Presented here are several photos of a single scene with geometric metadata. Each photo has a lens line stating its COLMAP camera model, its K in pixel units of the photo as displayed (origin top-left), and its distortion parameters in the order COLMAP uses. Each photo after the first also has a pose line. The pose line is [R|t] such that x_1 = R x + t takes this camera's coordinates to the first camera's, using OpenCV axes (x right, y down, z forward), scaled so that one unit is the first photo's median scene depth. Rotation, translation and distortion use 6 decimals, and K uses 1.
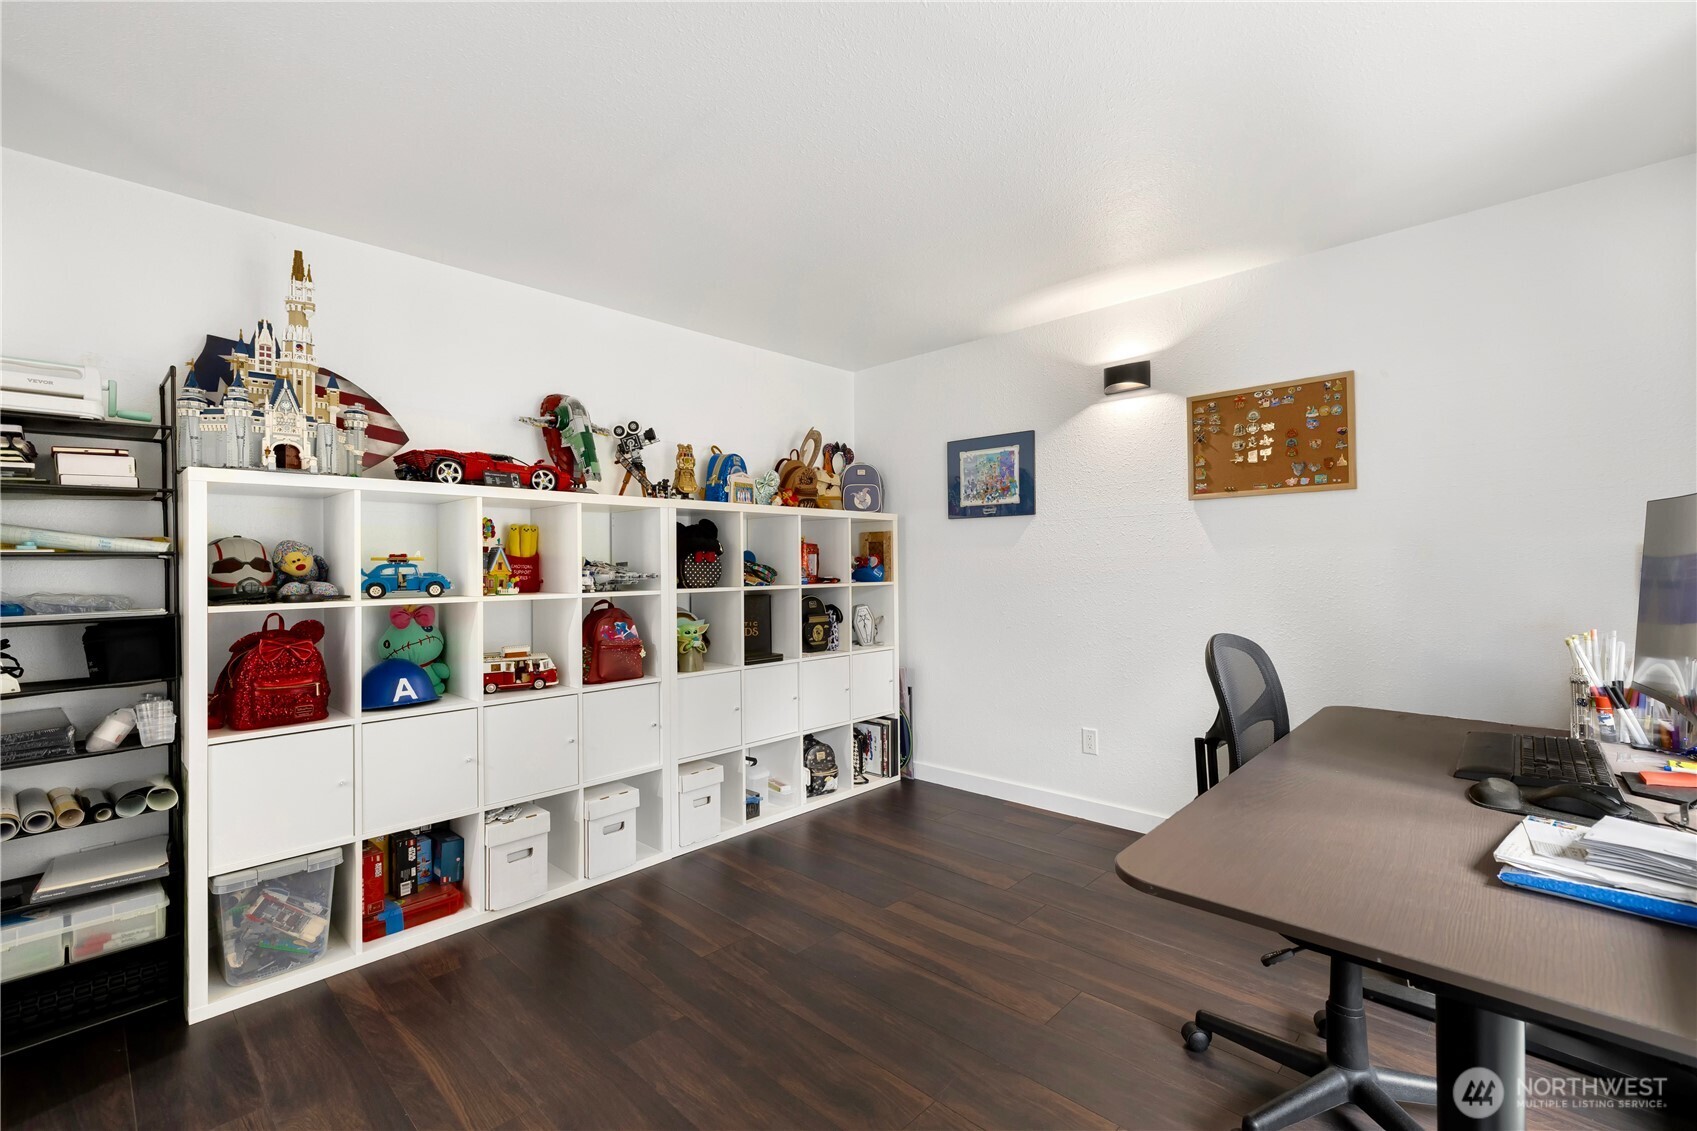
lens RADIAL K [[723.3, 0, 844.7], [0, 723.3, 565.4], [0, 0, 1]] dist [0.002332, -0.001646]
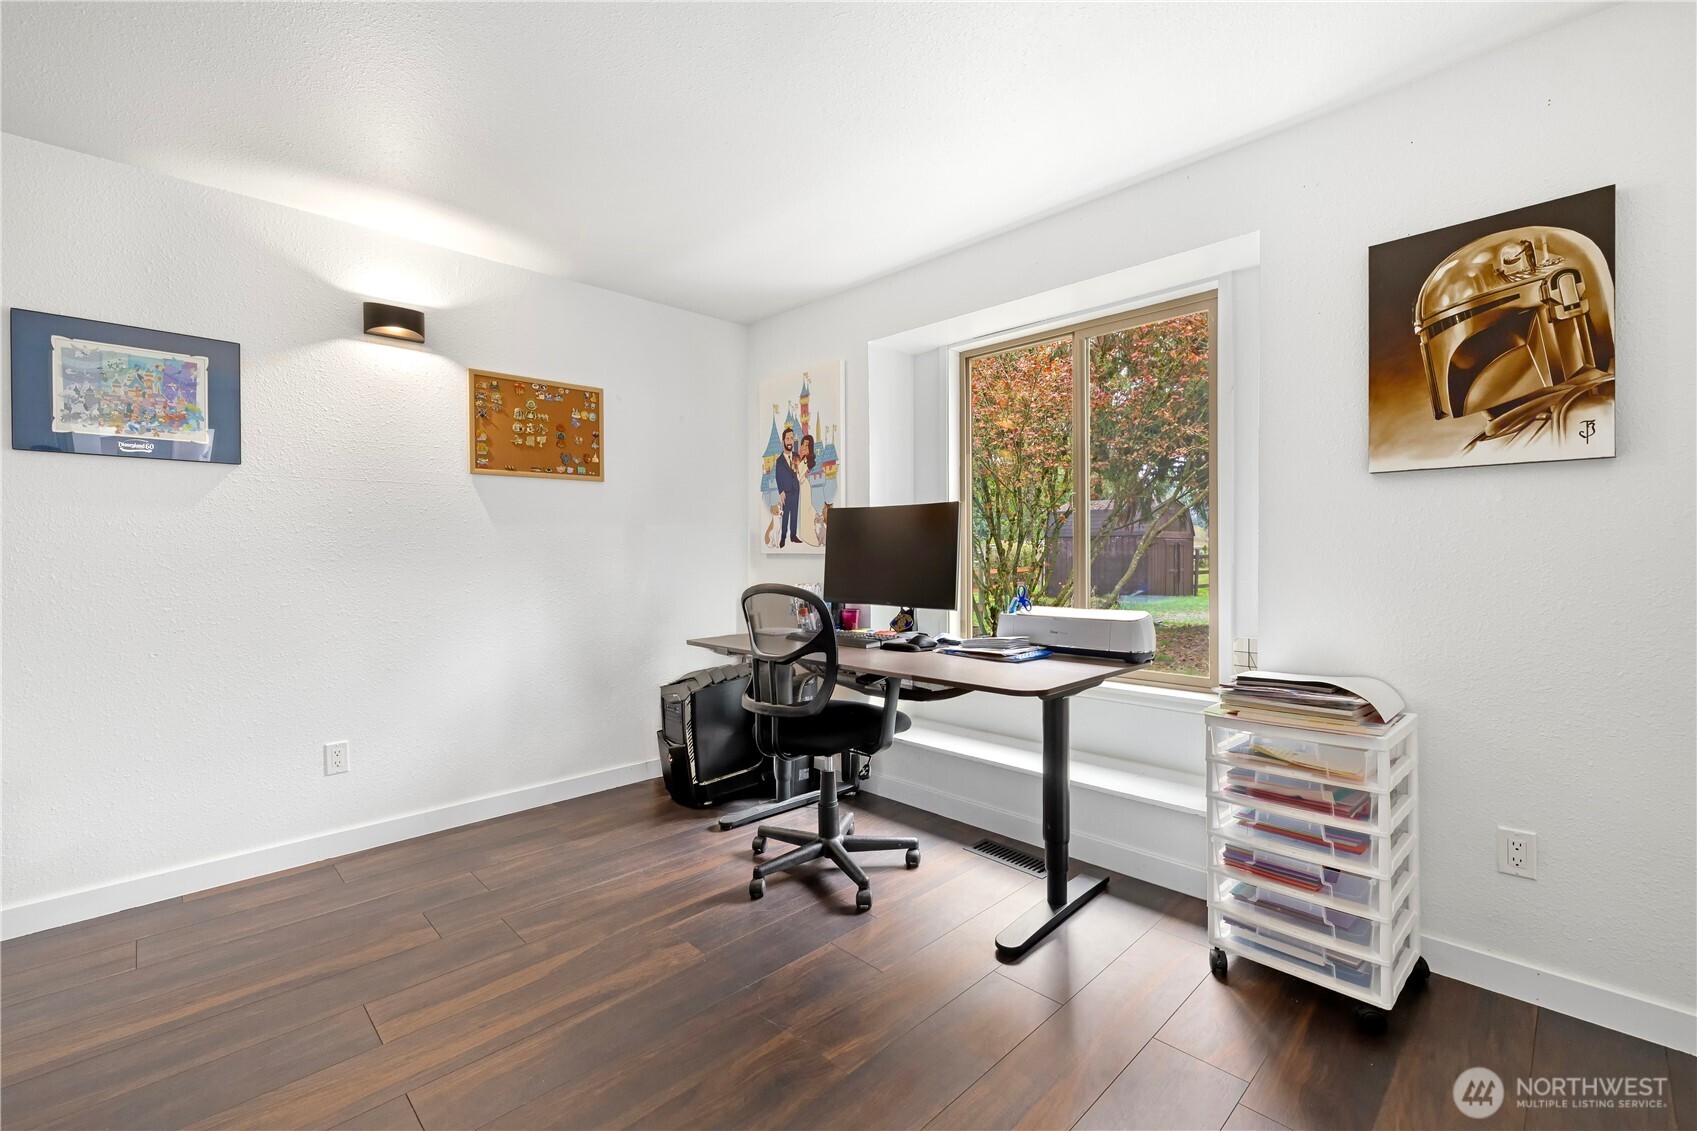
lens RADIAL K [[723.3, 0, 844.4], [0, 723.3, 557.8], [0, 0, 1]] dist [0.002332, -0.001646]
pose [[0.045986, -0.005489, 0.998927, -0.487297], [-0.000473, 0.999985, 0.005516, 0.019101], [-0.998942, -0.000726, 0.045983, 0.451365]]
